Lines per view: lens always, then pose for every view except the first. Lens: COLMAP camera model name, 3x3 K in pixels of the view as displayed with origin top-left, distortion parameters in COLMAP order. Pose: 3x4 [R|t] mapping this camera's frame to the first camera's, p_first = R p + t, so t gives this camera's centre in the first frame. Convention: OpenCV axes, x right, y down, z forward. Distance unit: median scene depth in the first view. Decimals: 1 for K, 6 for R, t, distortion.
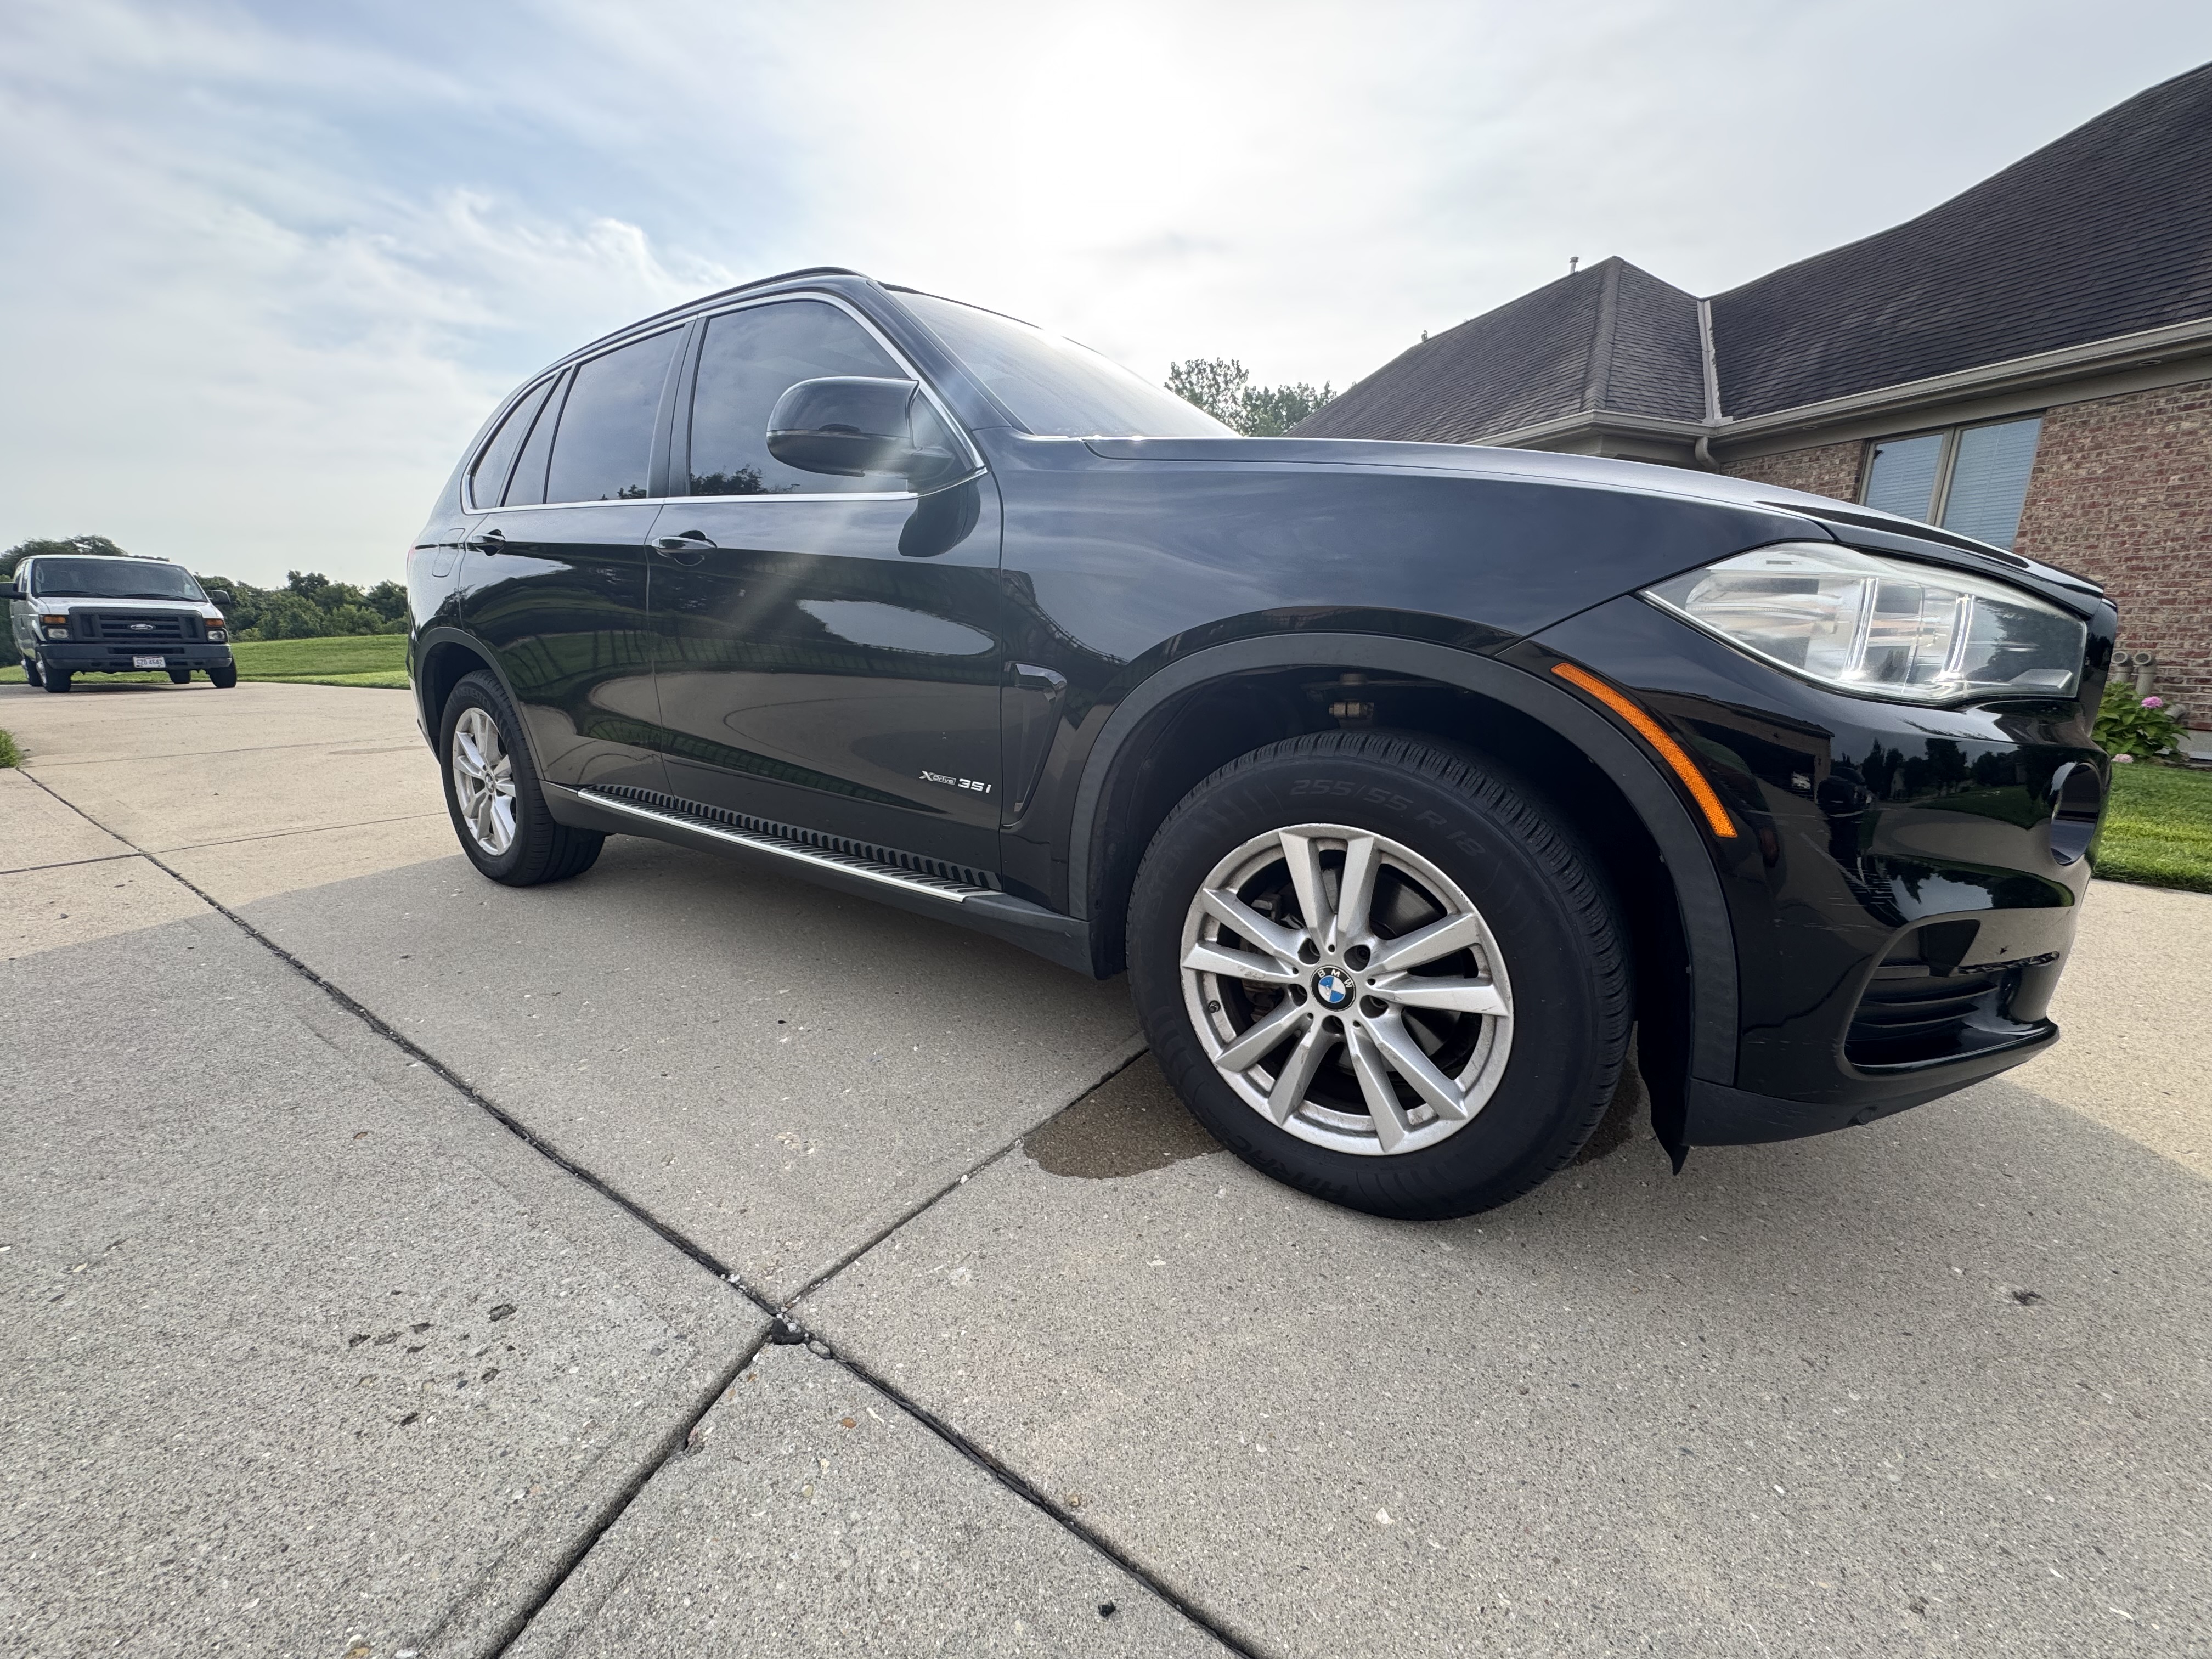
lens RADIAL K [[866.9, 0, 1106.0], [0, 866.9, 829.5], [0, 0, 1]] dist [-0.000056, 0.000035]
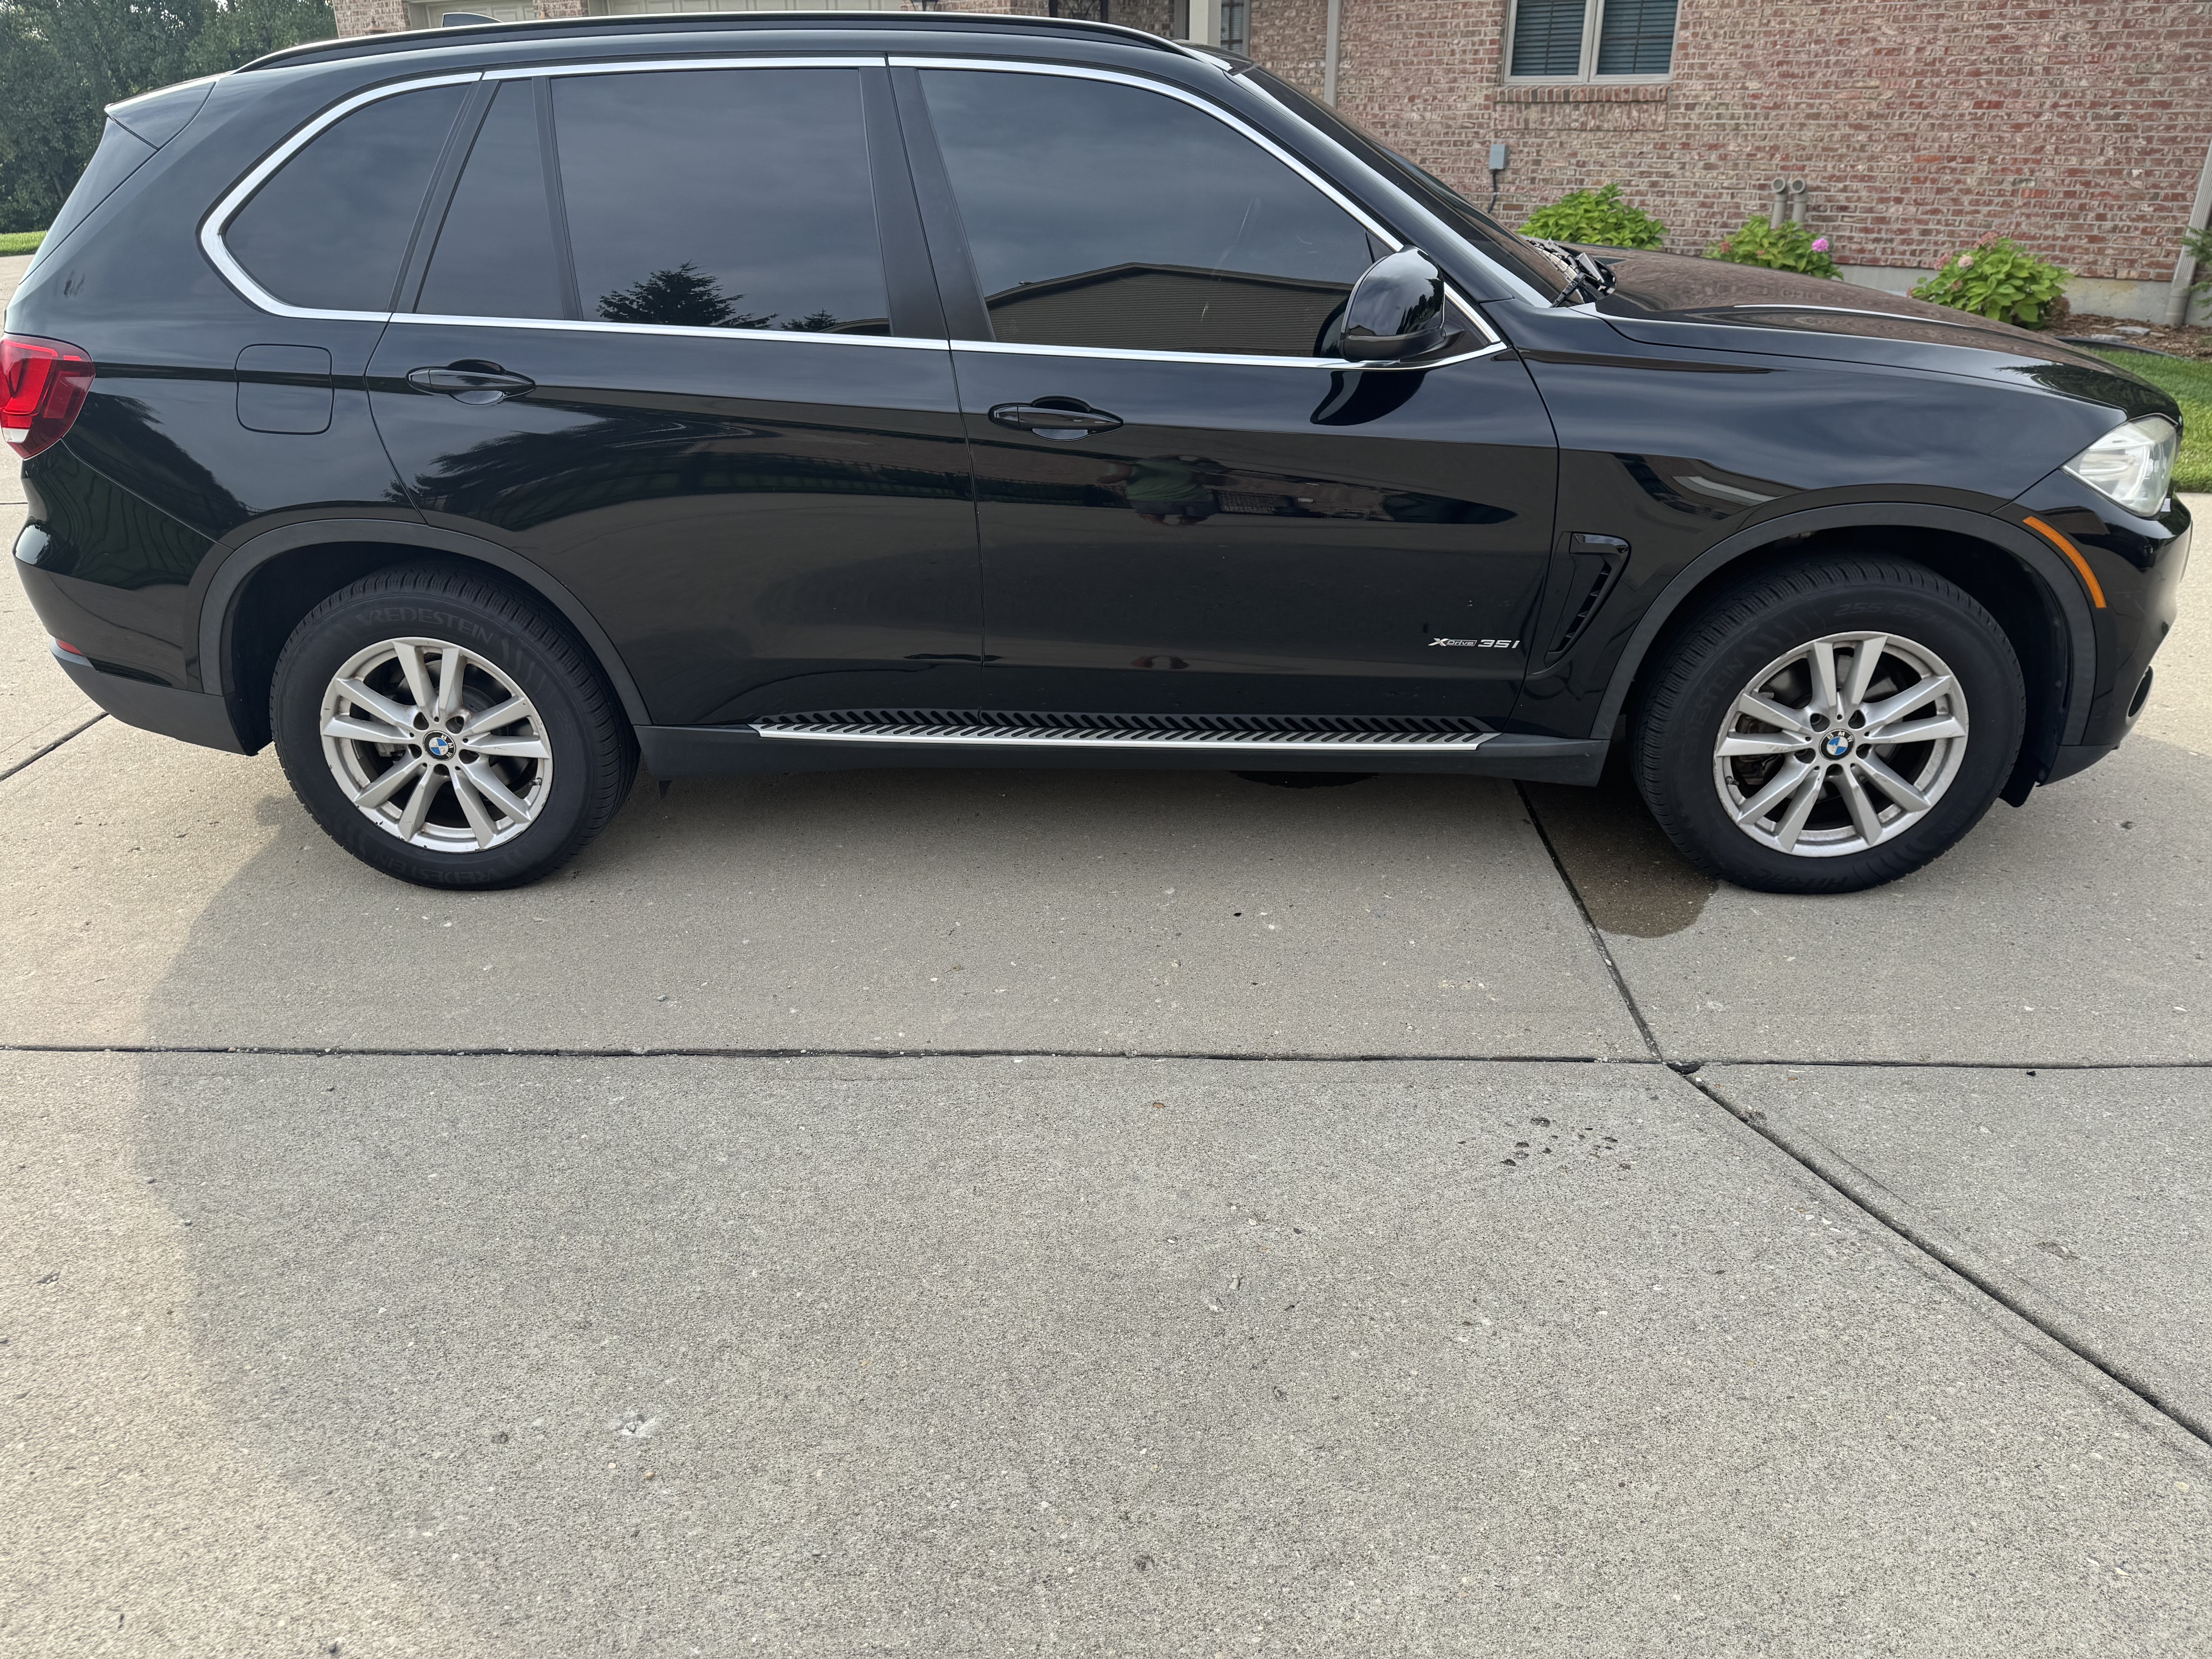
lens RADIAL K [[1526.6, 0, 1106.0], [0, 1526.6, 829.5], [0, 0, 1]] dist [0.002572, 0.005583]
pose [[0.846351, -0.264379, 0.462379, -1.545580], [0.152753, 0.952127, 0.264804, -0.419404], [-0.510252, -0.153487, 0.846218, -0.403088]]
